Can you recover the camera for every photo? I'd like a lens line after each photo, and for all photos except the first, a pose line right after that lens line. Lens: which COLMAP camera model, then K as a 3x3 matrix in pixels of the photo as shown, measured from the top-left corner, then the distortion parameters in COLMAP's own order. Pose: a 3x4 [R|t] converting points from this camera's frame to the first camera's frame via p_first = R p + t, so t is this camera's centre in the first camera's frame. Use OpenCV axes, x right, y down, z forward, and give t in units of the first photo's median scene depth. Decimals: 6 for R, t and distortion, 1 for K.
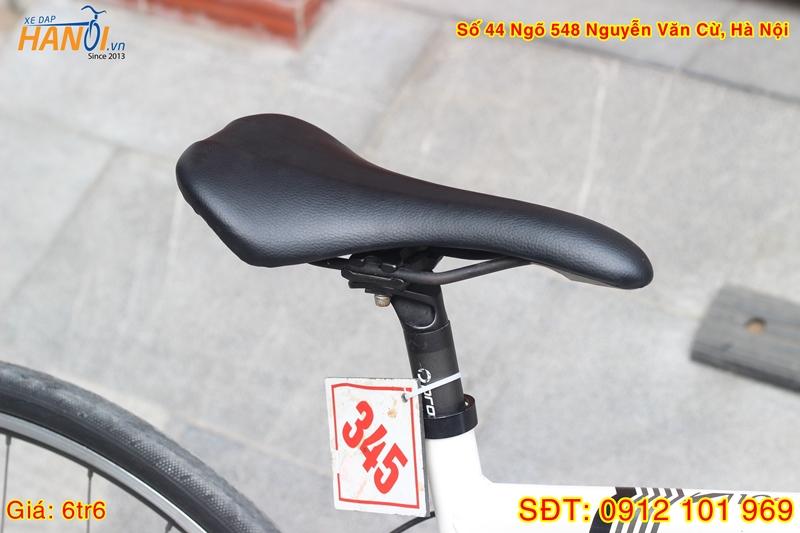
lens RADIAL K [[1869.5, 0, 399.1], [0, 1869.5, 267.7], [0, 0, 1]] dist [-0.041044, 0.000000]
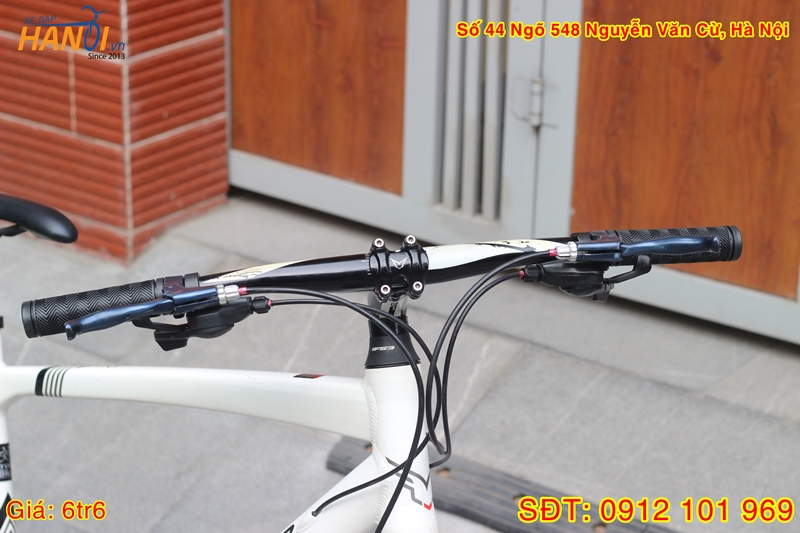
lens RADIAL K [[1869.5, 0, 400.6], [0, 1869.5, 266.1], [0, 0, 1]] dist [-0.041044, 0.000000]
pose [[0.994009, 0.085406, -0.068207, 0.289959], [-0.098710, 0.969423, -0.224669, 0.210782], [0.046934, 0.230056, 0.972045, -0.430853]]
